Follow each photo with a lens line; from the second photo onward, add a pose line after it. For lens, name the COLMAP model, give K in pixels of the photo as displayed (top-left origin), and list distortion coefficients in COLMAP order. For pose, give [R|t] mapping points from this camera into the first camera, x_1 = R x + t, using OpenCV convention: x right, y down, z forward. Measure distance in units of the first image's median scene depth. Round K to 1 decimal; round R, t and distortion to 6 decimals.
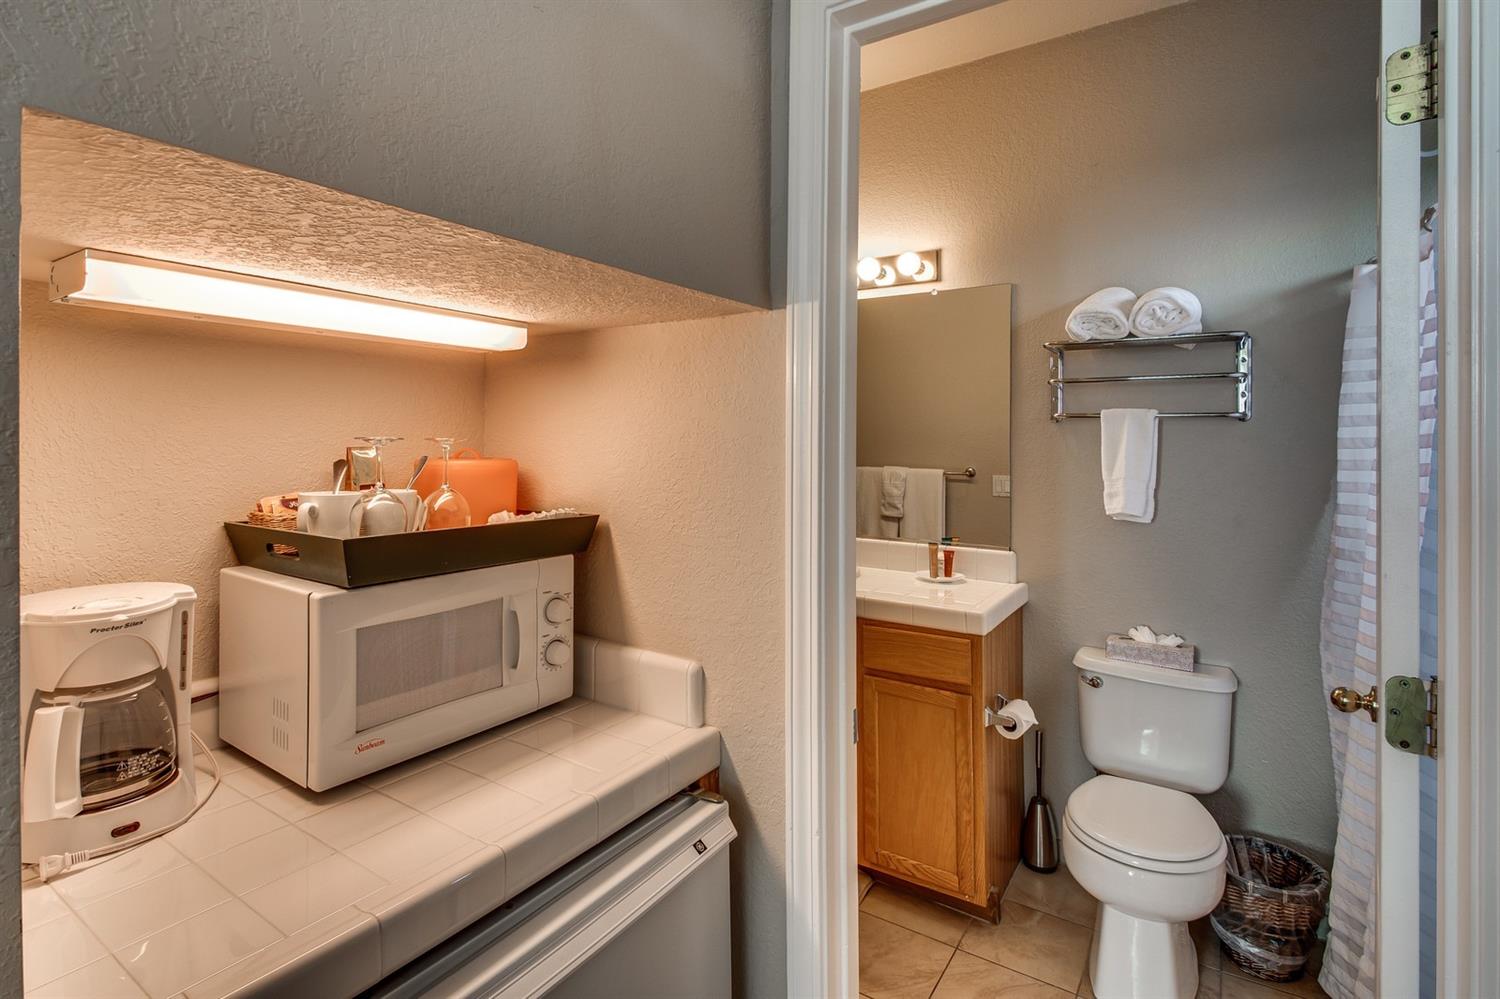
lens RADIAL K [[715.0, 0, 748.6], [0, 715.0, 443.3], [0, 0, 1]] dist [-0.001894, -0.000275]
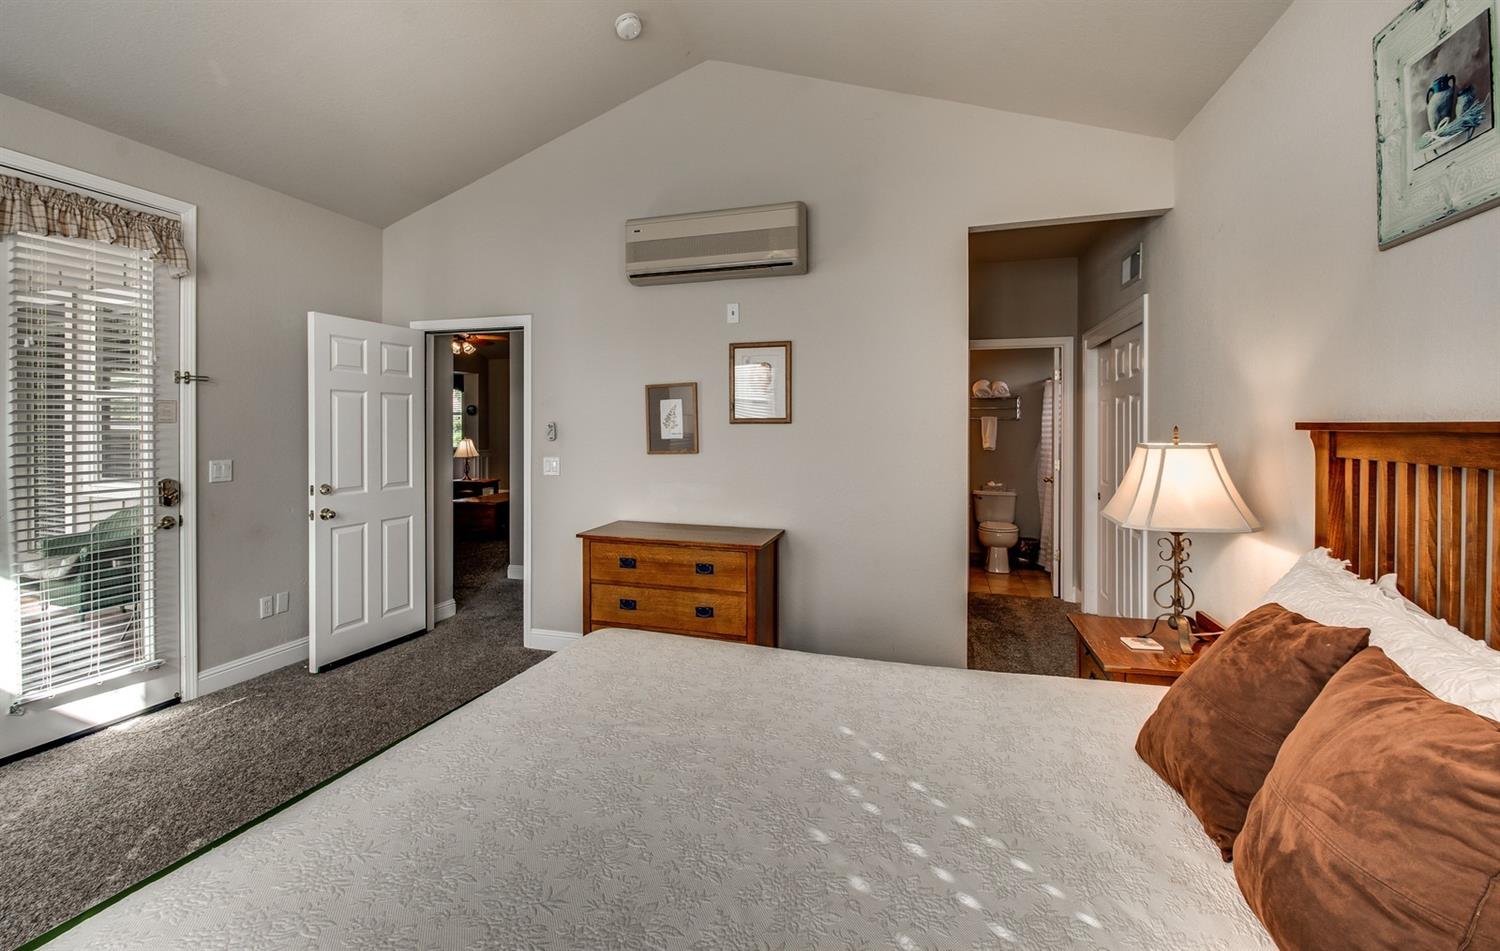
lens RADIAL K [[661.4, 0, 727.8], [0, 661.4, 429.2], [0, 0, 1]] dist [0.013993, -0.015639]
pose [[0.966634, -0.002660, 0.256150, -1.473197], [0.000914, 0.999976, 0.006934, -0.012046], [-0.256162, -0.006468, 0.966612, -1.722953]]
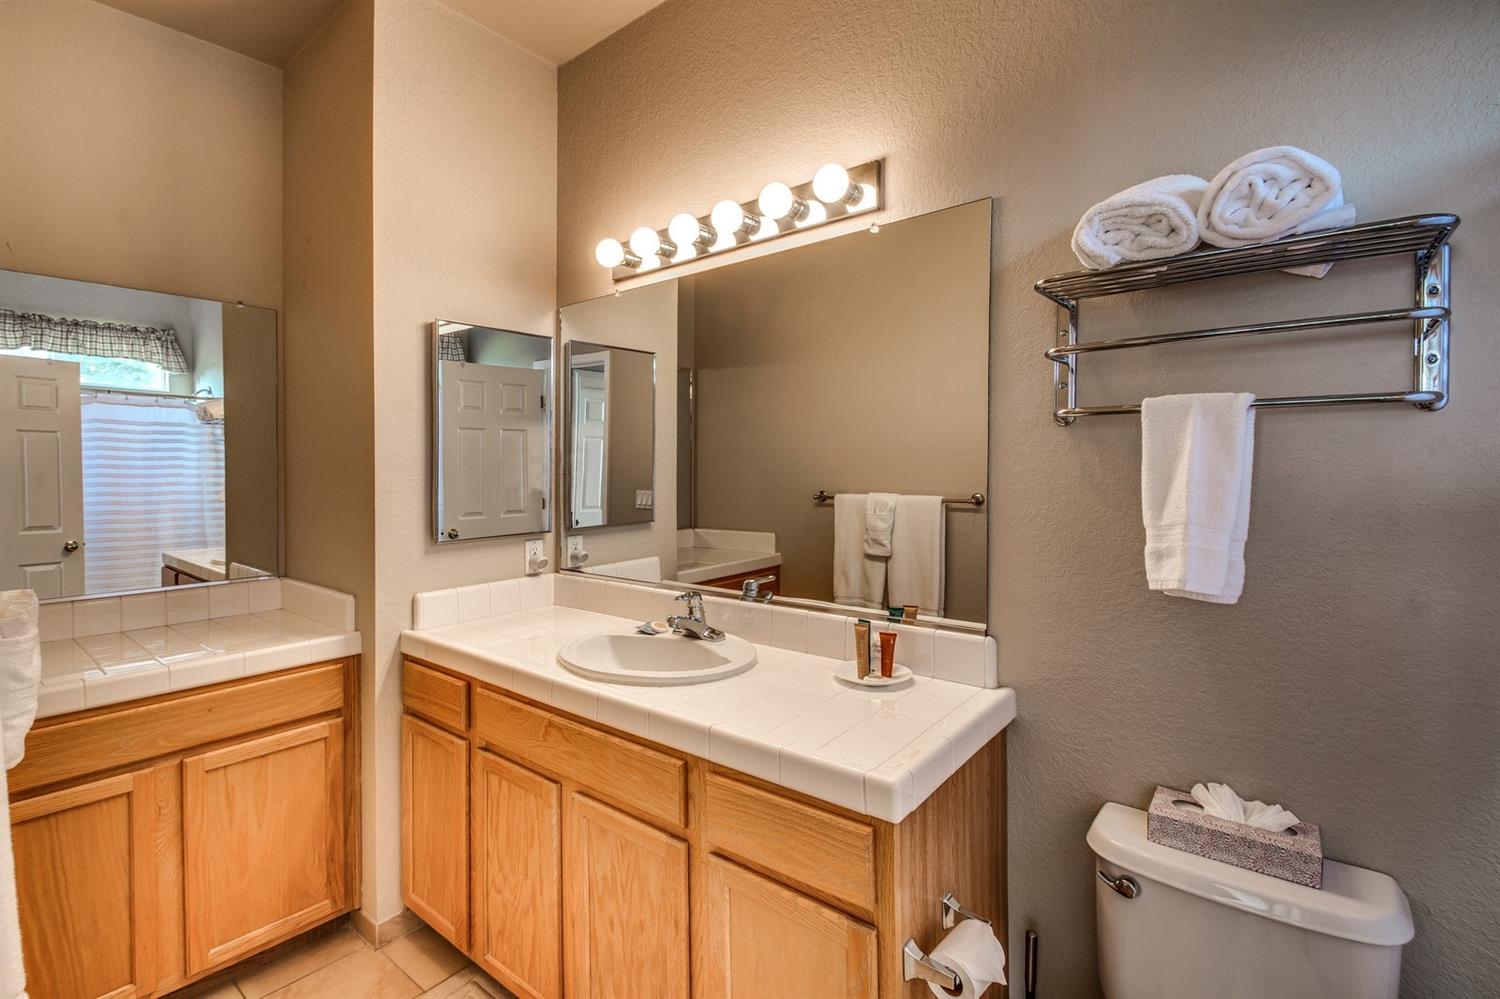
lens RADIAL K [[661.6, 0, 733.1], [0, 661.6, 491.1], [0, 0, 1]] dist [0.009861, -0.015719]
pose [[0.992073, -0.011026, -0.125177, 0.249410], [0.015580, 0.999250, 0.035457, 0.003655], [0.124692, -0.037126, 0.991501, 0.463331]]
